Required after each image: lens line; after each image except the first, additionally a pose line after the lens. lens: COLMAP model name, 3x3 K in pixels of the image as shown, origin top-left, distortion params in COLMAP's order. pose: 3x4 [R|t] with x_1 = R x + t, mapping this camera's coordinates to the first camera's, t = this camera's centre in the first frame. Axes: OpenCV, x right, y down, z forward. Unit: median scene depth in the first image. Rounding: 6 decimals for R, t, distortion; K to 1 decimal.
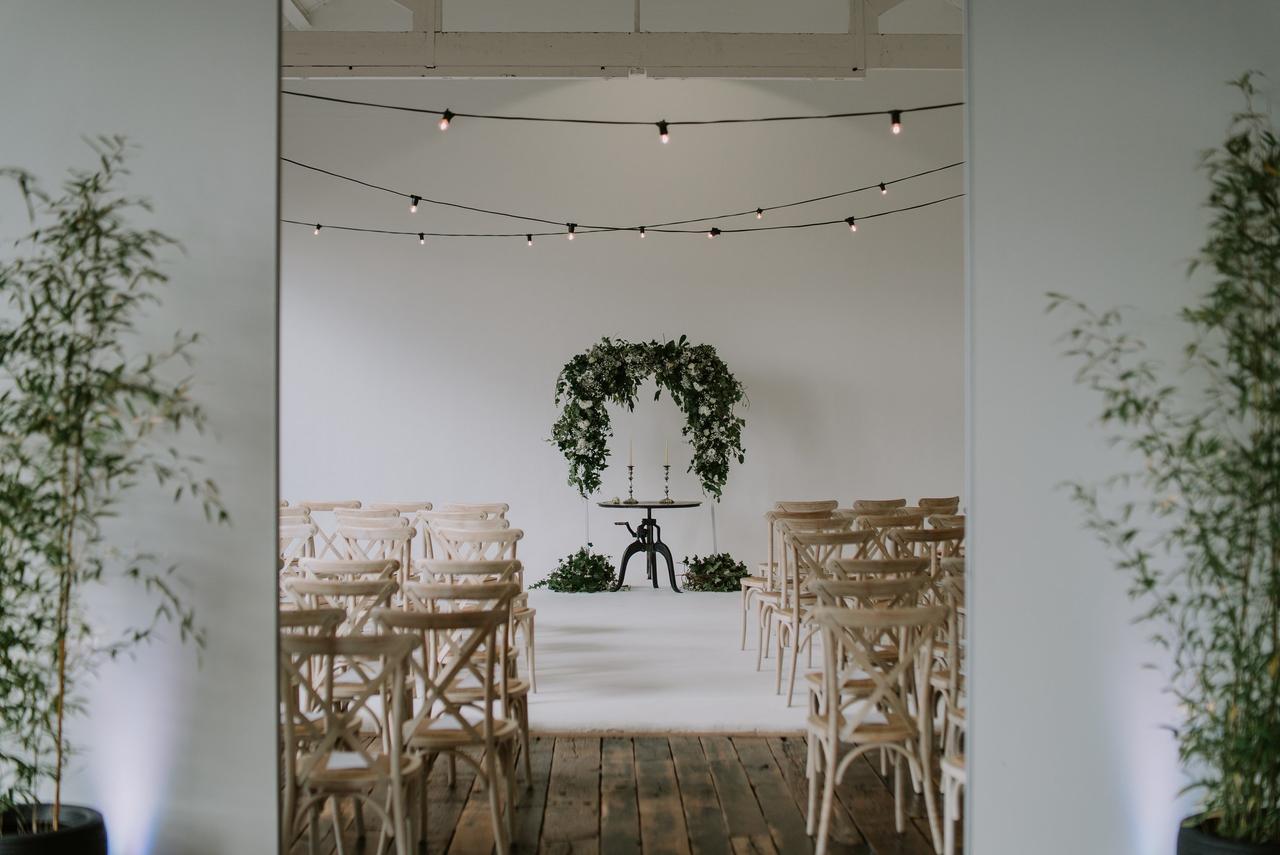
lens RADIAL K [[1429.4, 0, 638.6], [0, 1429.4, 424.9], [0, 0, 1]] dist [0.004517, 0.000000]
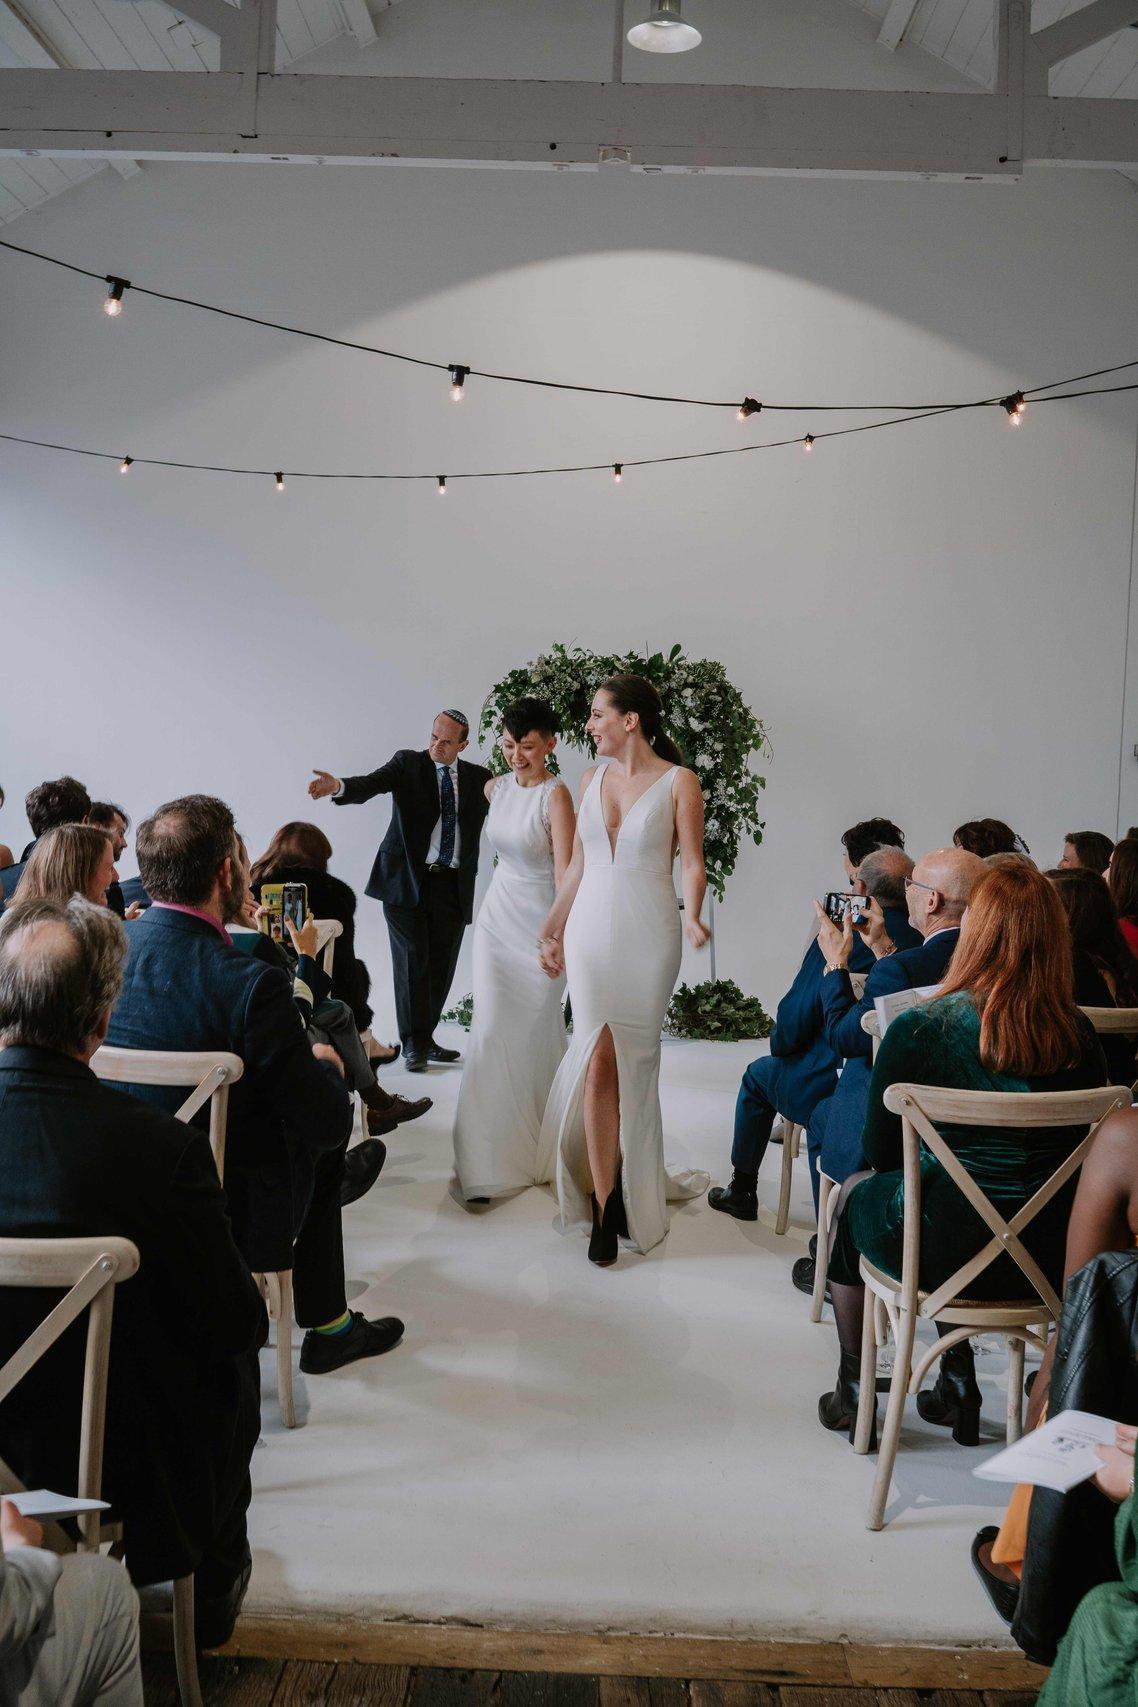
lens RADIAL K [[1906.3, 0, 568.2], [0, 1906.3, 852.9], [0, 0, 1]] dist [0.004517, 0.000000]
pose [[0.999112, 0.036409, -0.021182, 0.003586], [-0.035537, 0.998561, 0.040161, -0.001019], [0.022614, -0.039372, 0.998969, 0.122636]]
